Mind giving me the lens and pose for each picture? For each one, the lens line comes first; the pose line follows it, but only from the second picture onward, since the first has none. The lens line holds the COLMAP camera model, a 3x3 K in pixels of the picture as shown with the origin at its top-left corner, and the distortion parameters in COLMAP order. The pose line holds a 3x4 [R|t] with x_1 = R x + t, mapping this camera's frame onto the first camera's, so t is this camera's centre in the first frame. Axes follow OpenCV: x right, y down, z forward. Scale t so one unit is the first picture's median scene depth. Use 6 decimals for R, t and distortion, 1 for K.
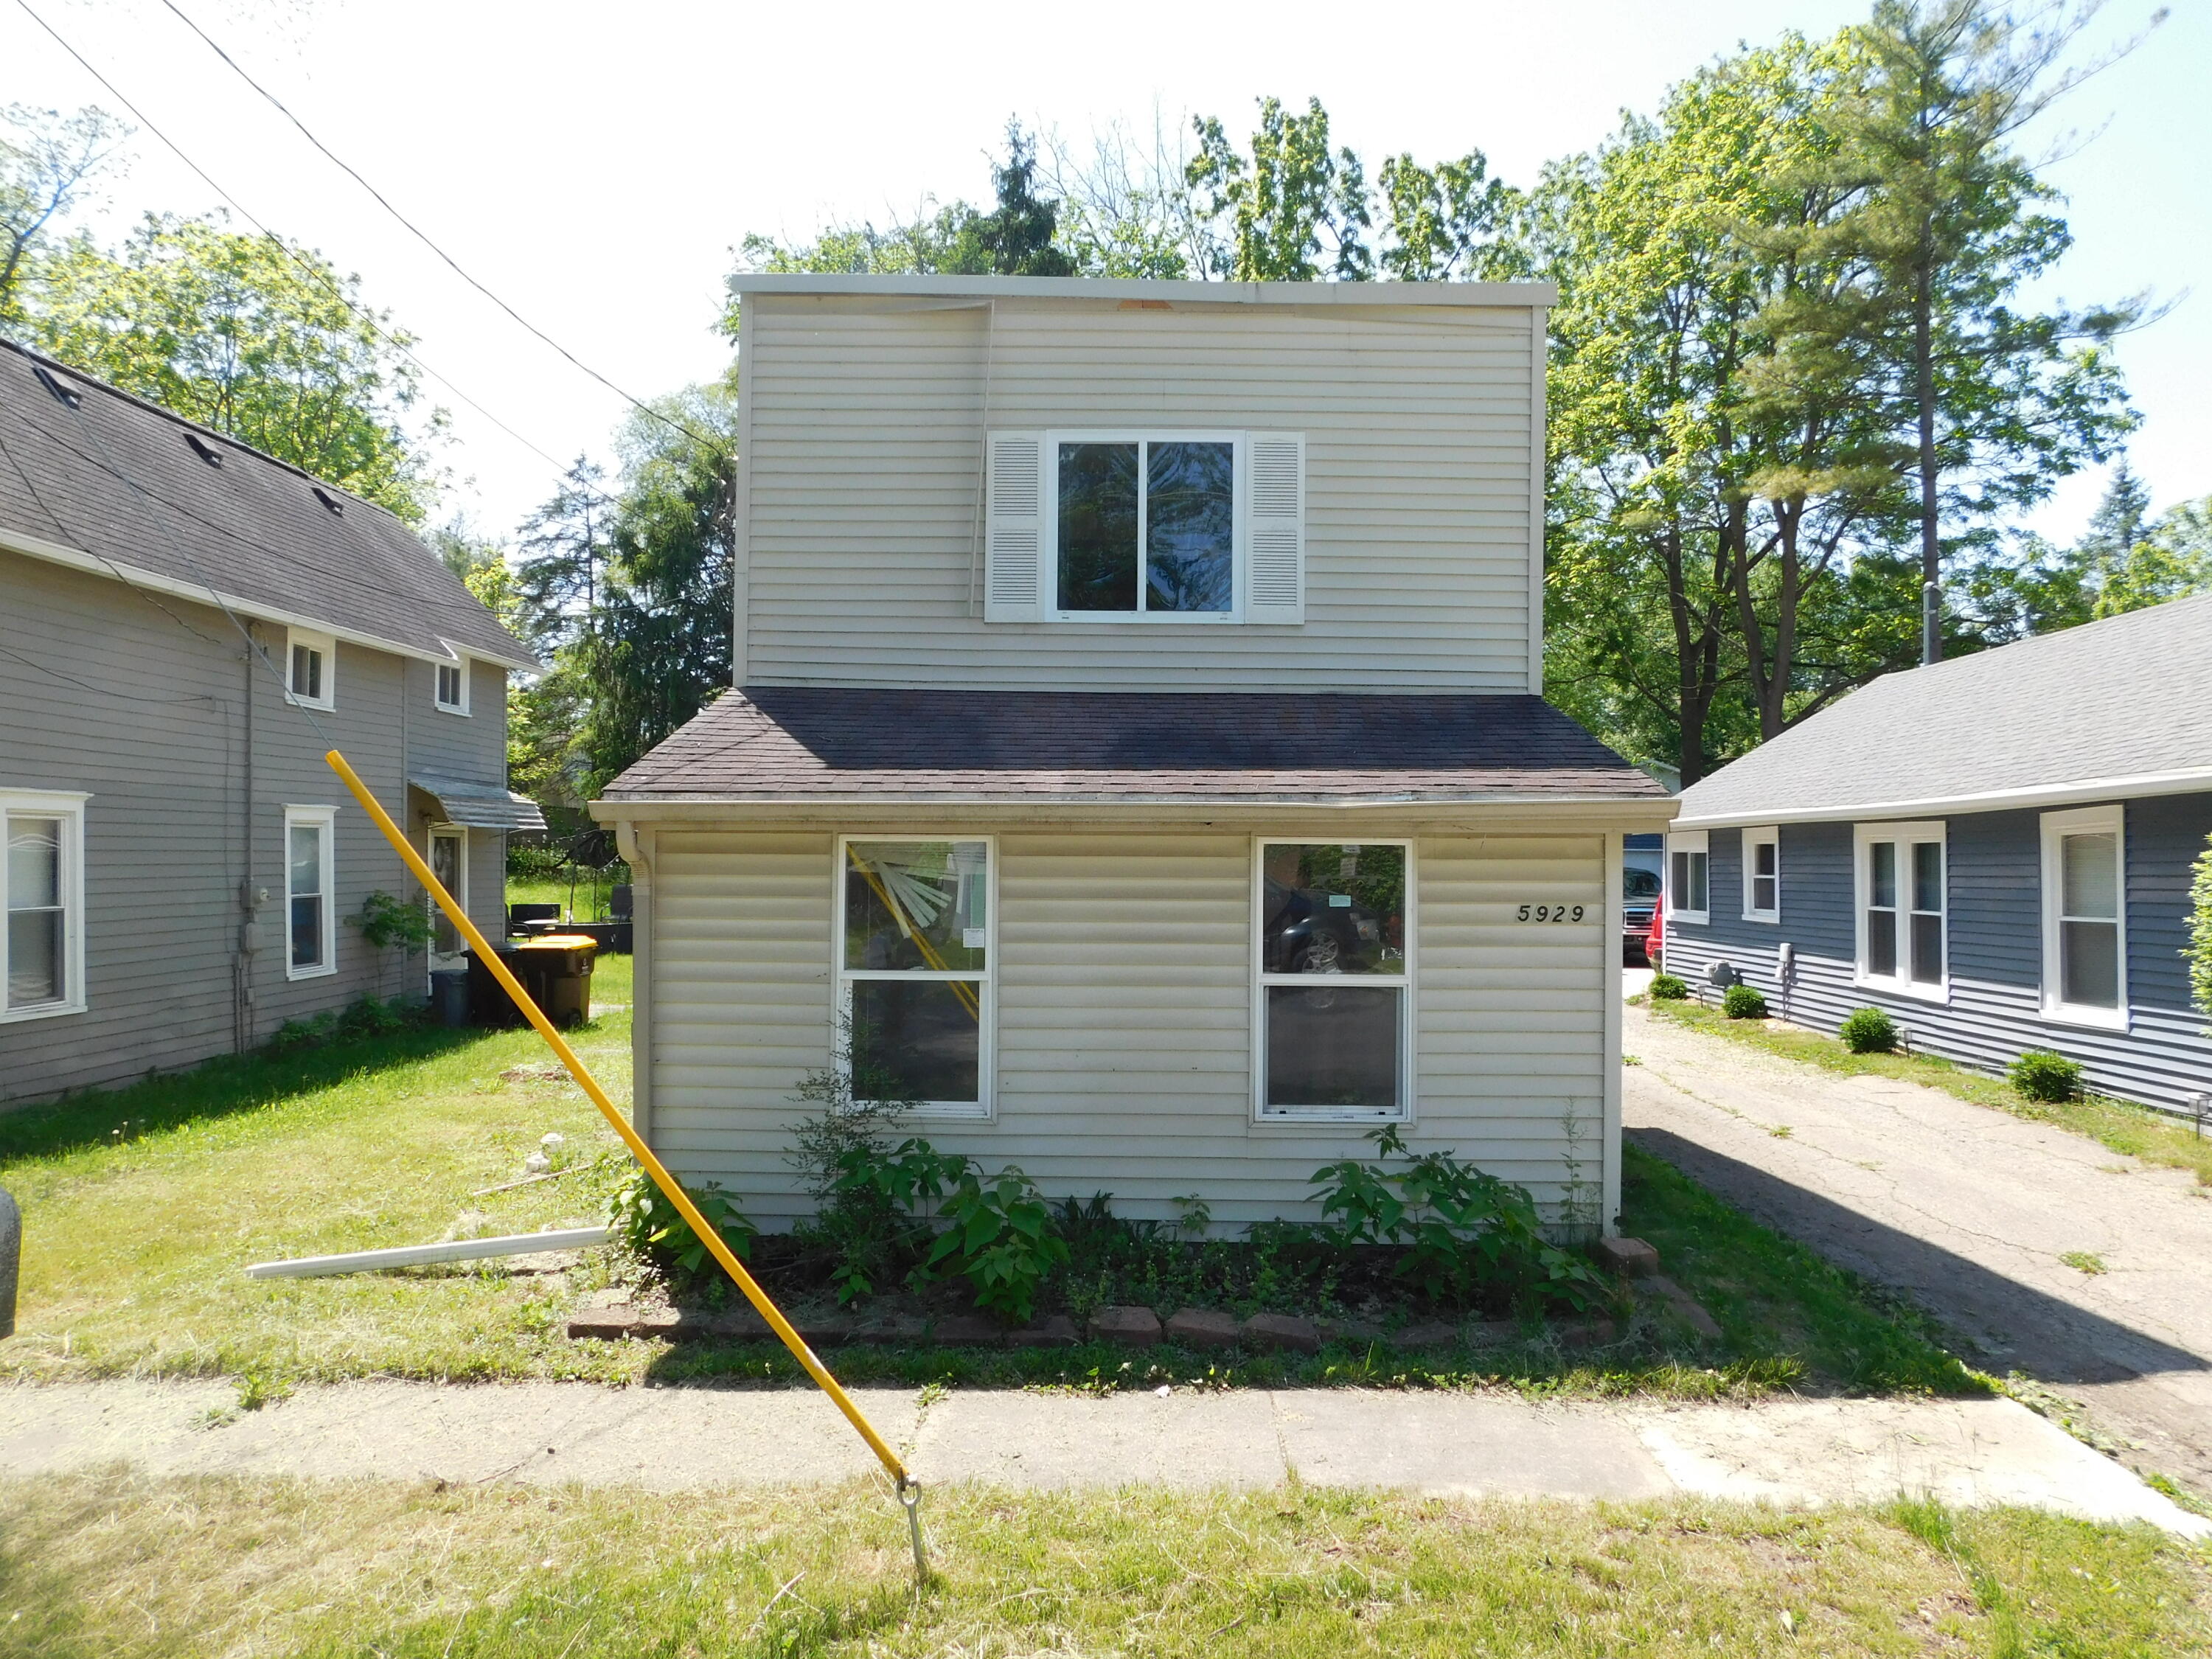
lens RADIAL K [[1481.9, 0, 1100.1], [0, 1481.9, 845.5], [0, 0, 1]] dist [-0.044382, 0.029055]
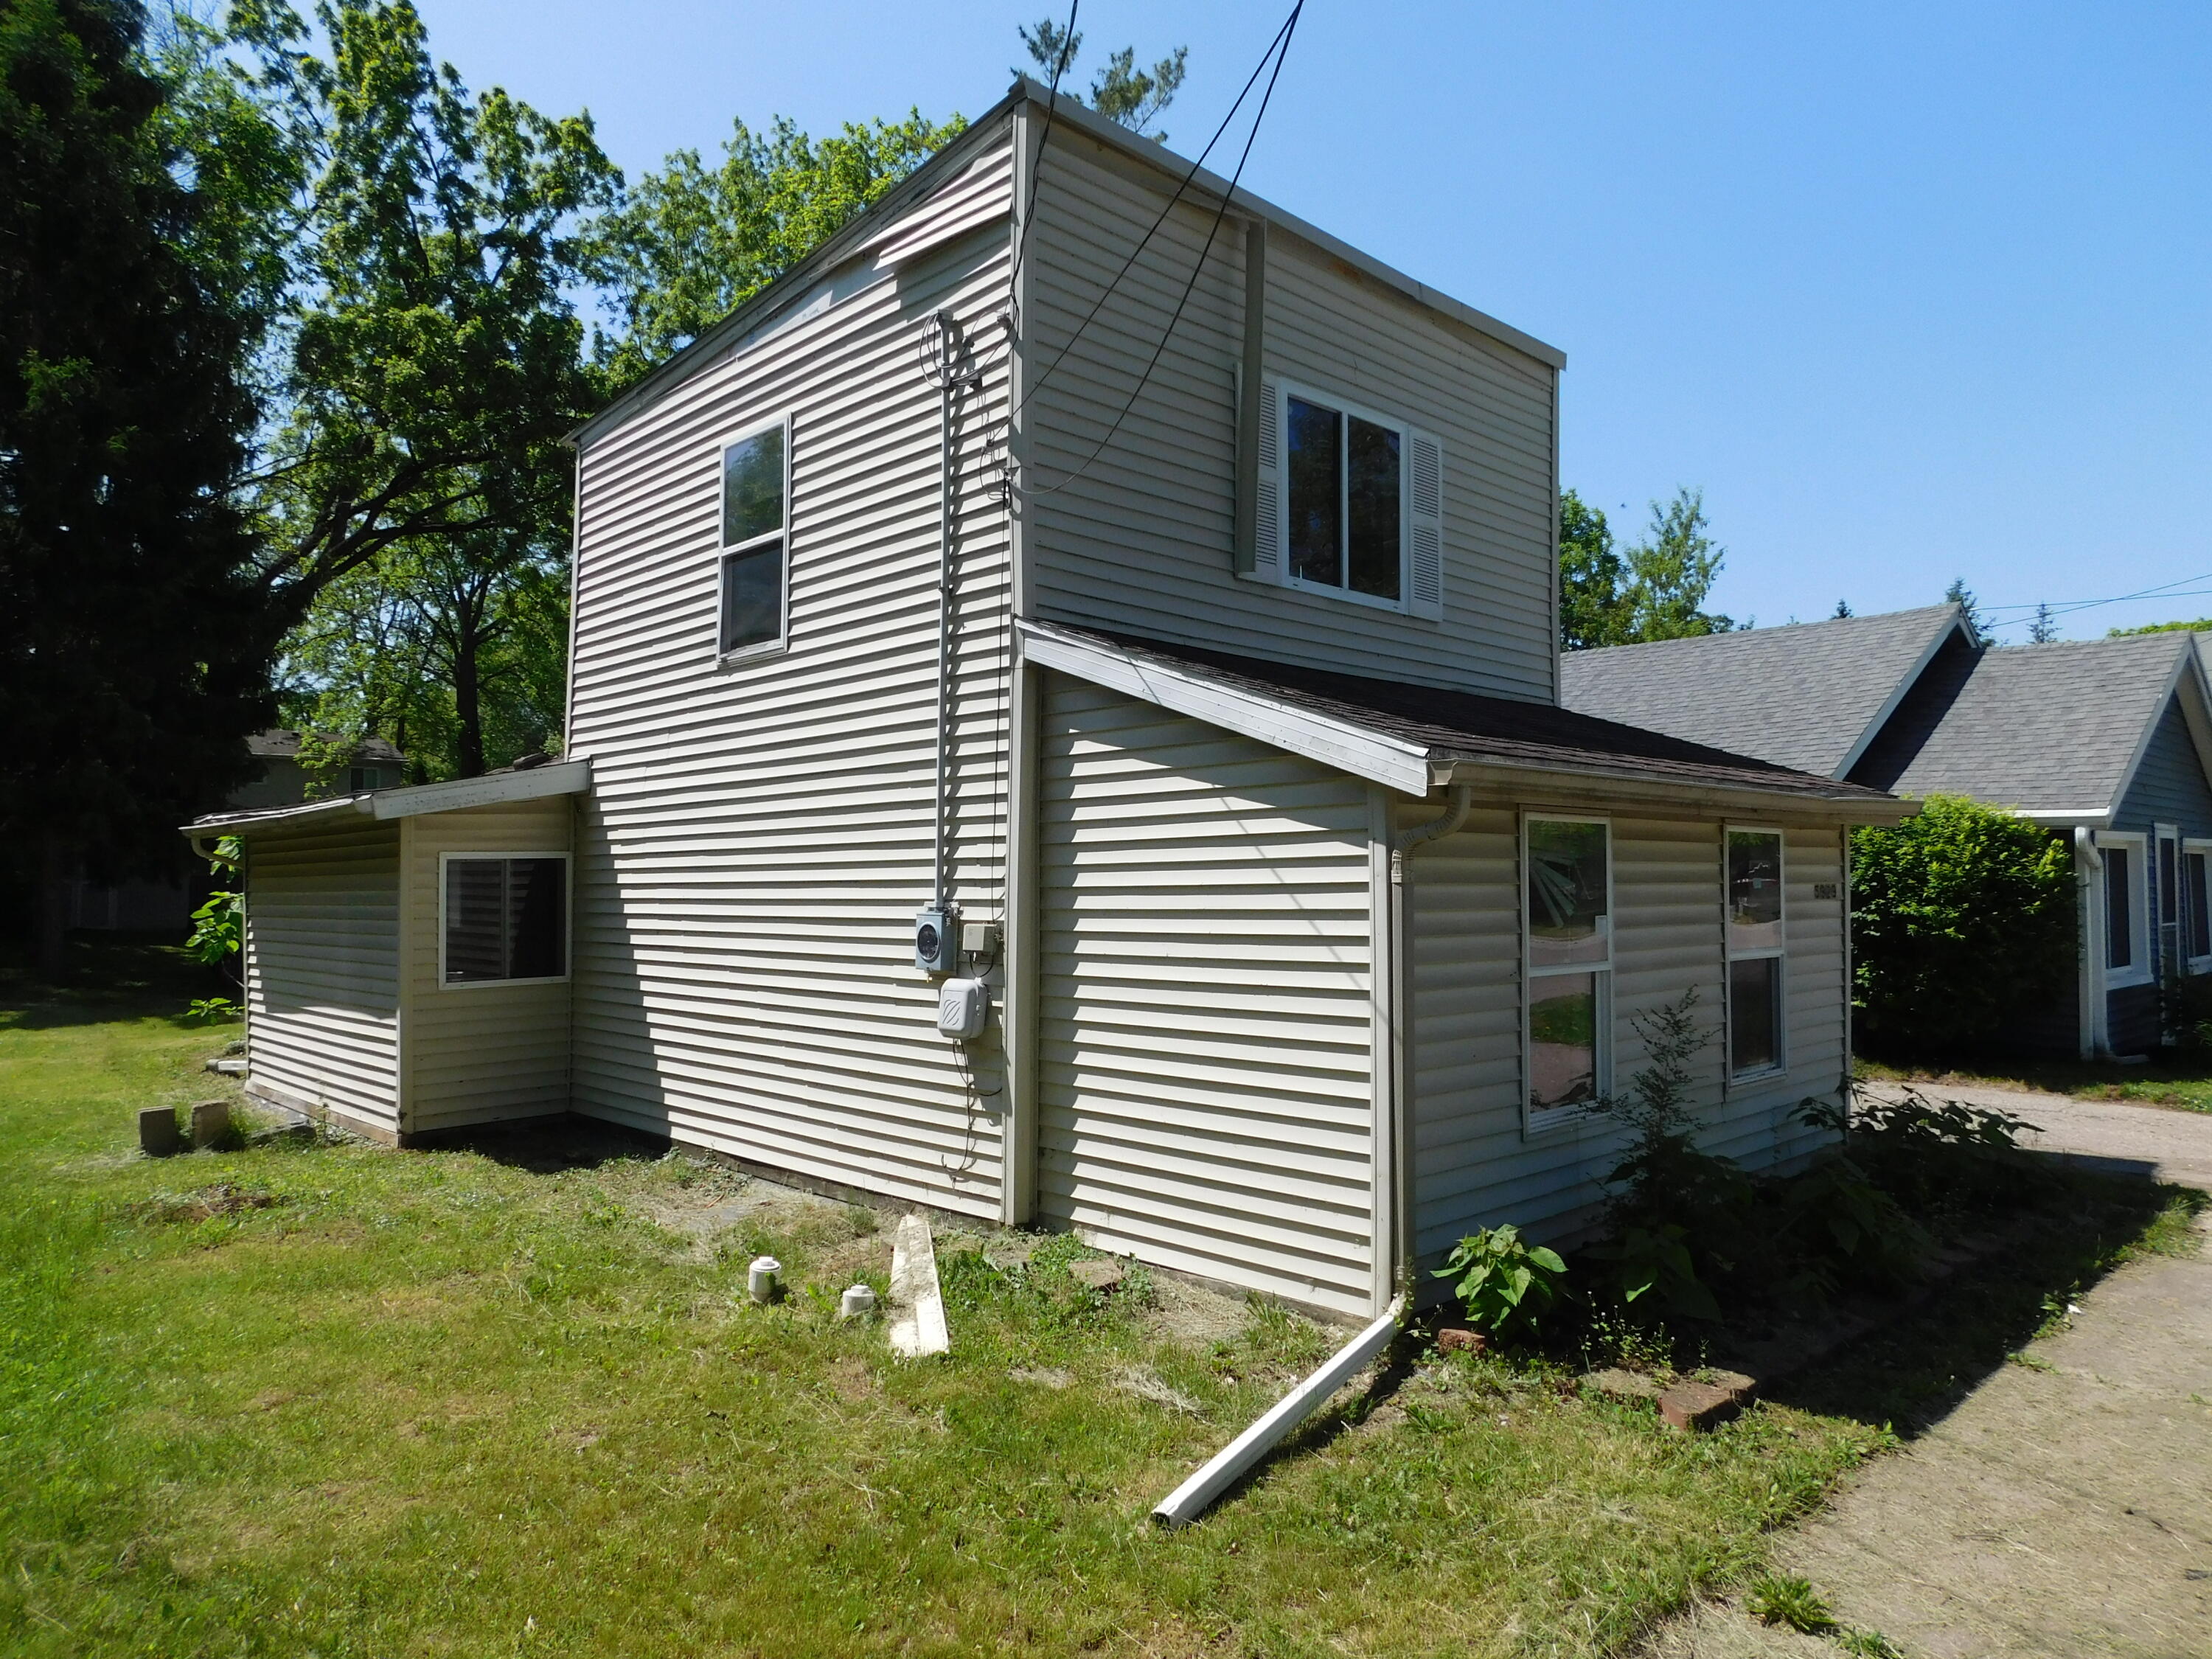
lens RADIAL K [[1481.9, 0, 1116.4], [0, 1481.9, 830.2], [0, 0, 1]] dist [-0.044382, 0.029055]
pose [[0.706196, 0.018888, 0.707764, -0.751981], [-0.005743, 0.999764, -0.020950, 0.018499], [-0.707993, 0.010730, 0.706138, 0.434663]]
